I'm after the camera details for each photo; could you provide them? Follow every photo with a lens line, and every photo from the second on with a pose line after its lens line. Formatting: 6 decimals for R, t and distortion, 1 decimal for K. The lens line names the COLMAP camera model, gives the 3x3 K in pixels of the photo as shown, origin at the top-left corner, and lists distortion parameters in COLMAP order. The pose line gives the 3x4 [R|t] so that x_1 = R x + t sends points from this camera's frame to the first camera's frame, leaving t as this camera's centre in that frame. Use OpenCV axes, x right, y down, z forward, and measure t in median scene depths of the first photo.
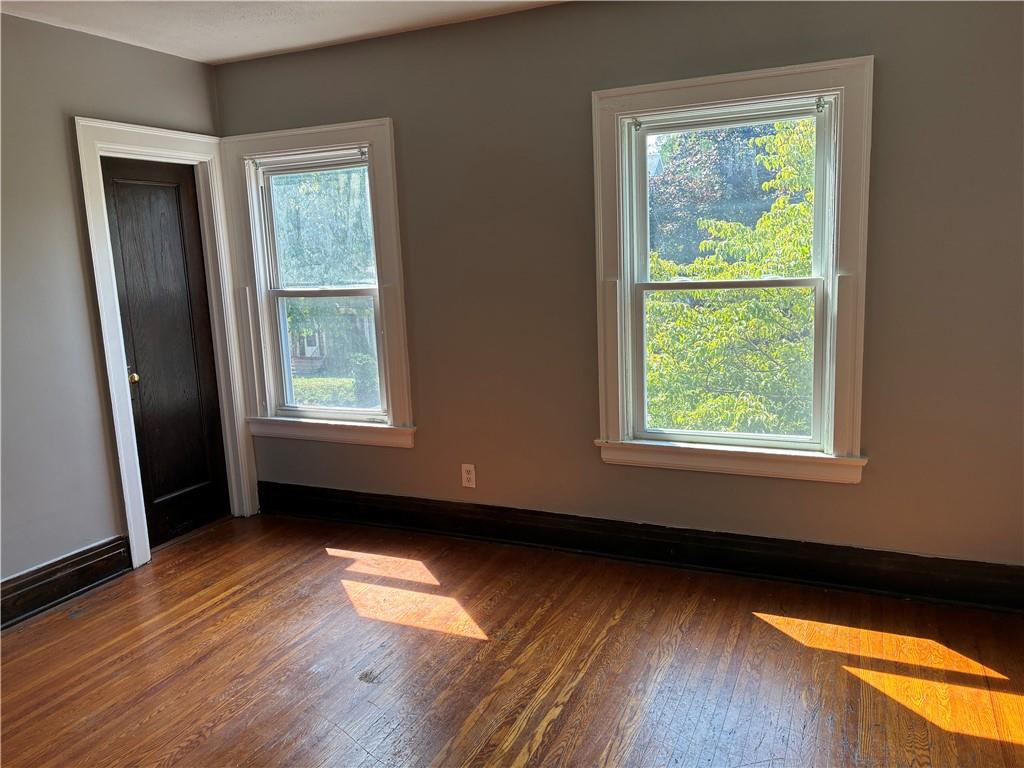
lens RADIAL K [[775.0, 0, 514.5], [0, 775.0, 385.1], [0, 0, 1]] dist [0.000251, 0.001884]
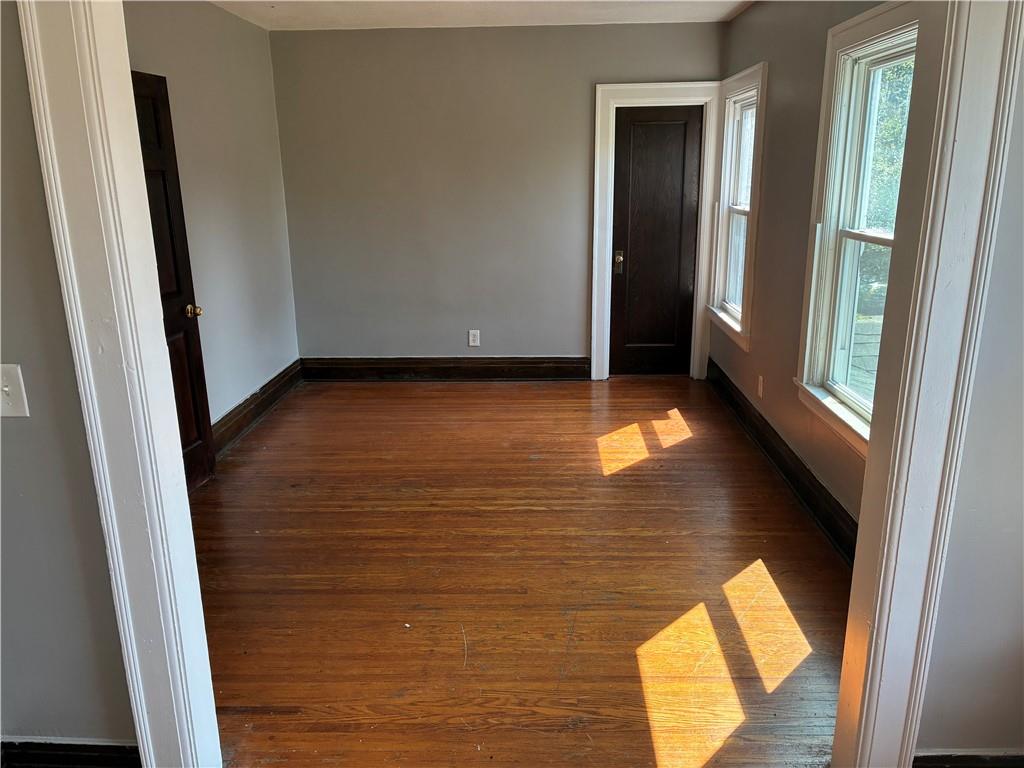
lens RADIAL K [[776.9, 0, 512.8], [0, 776.9, 381.8], [0, 0, 1]] dist [0.051675, -0.071776]
pose [[0.381122, 0.277616, -0.881859, 0.982962], [-0.161402, 0.959182, 0.232203, -0.116389], [0.910327, 0.053836, 0.410374, 0.245557]]
